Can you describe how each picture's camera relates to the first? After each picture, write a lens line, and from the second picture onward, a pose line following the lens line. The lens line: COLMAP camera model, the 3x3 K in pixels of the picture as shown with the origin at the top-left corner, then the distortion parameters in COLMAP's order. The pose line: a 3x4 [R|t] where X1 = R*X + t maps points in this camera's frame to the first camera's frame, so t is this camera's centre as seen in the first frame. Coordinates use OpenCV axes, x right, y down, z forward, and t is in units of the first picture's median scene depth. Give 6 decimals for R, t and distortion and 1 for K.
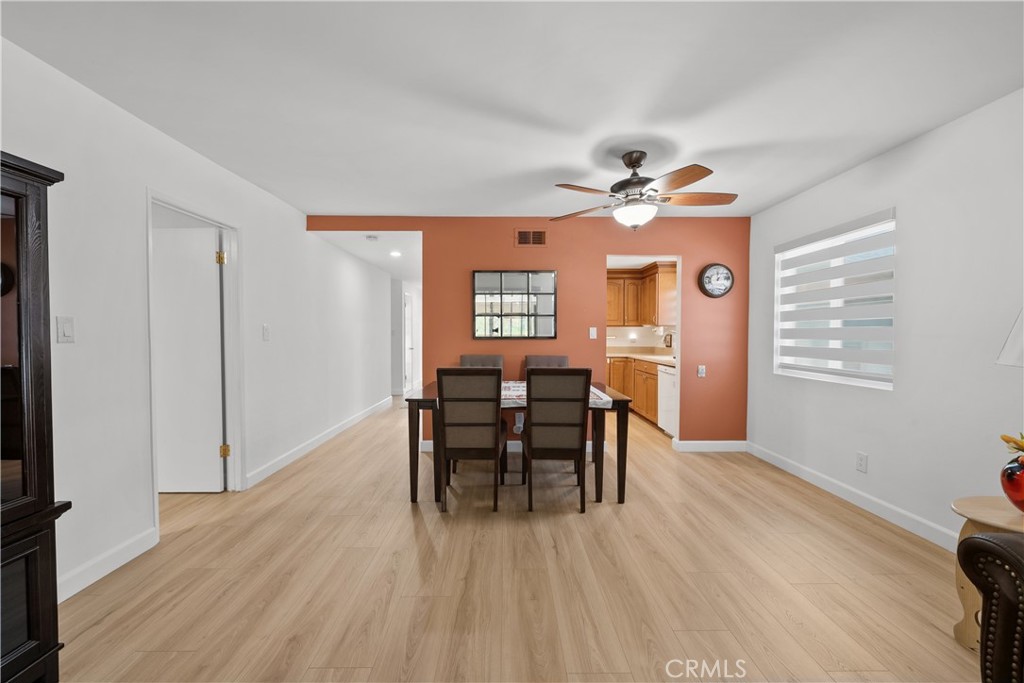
lens RADIAL K [[414.1, 0, 512.0], [0, 414.1, 341.5], [0, 0, 1]] dist [-0.002317, -0.000269]
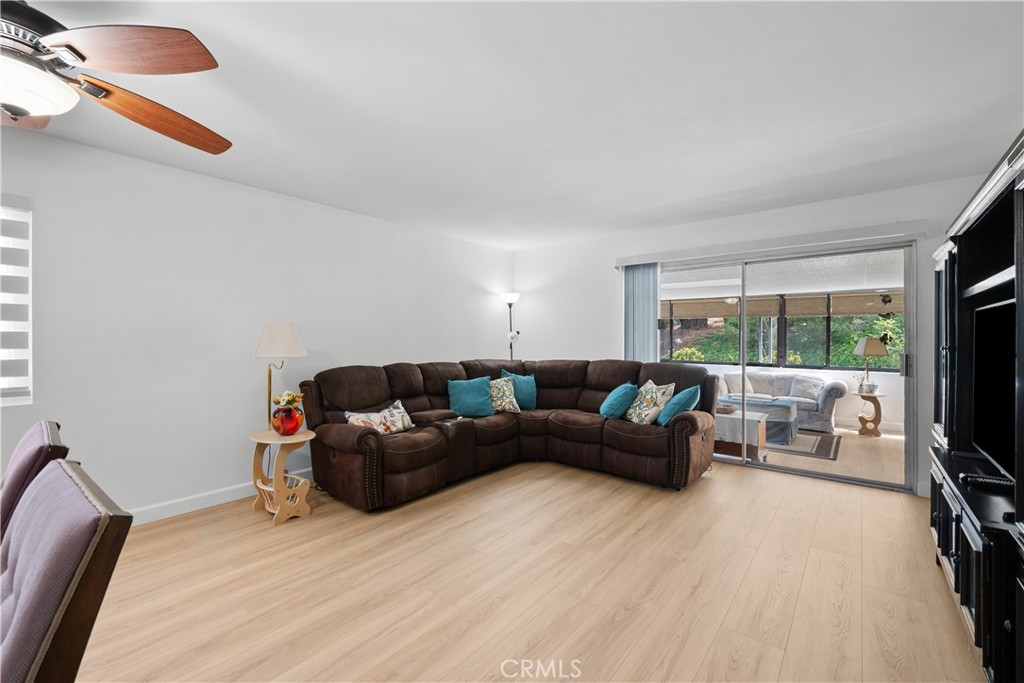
lens RADIAL K [[429.7, 0, 512.0], [0, 429.7, 341.5], [0, 0, 1]] dist [-0.009009, -0.000108]
pose [[-0.767289, -0.001420, 0.641300, -0.683340], [0.013532, 0.999739, 0.018405, -0.034527], [-0.641159, 0.022800, -0.767070, 1.551355]]
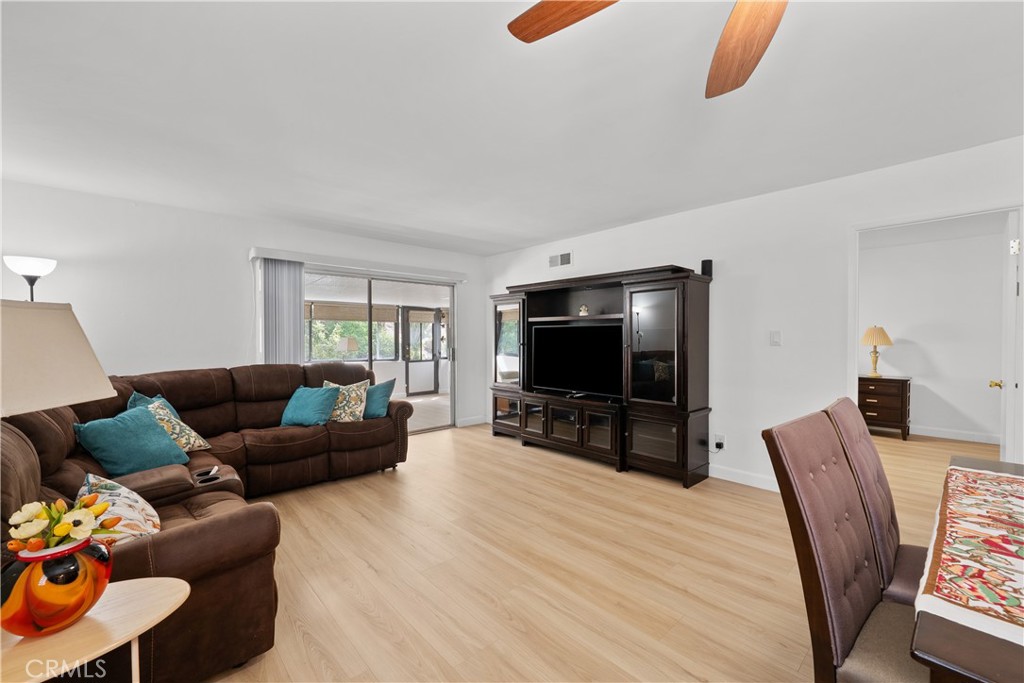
lens RADIAL K [[414.1, 0, 512.0], [0, 414.1, 341.5], [0, 0, 1]] dist [-0.002317, -0.000269]
pose [[-0.746003, 0.008743, -0.665886, 0.974232], [-0.008835, 0.999696, 0.023024, -0.050005], [0.665884, 0.023059, -0.745699, 1.655360]]
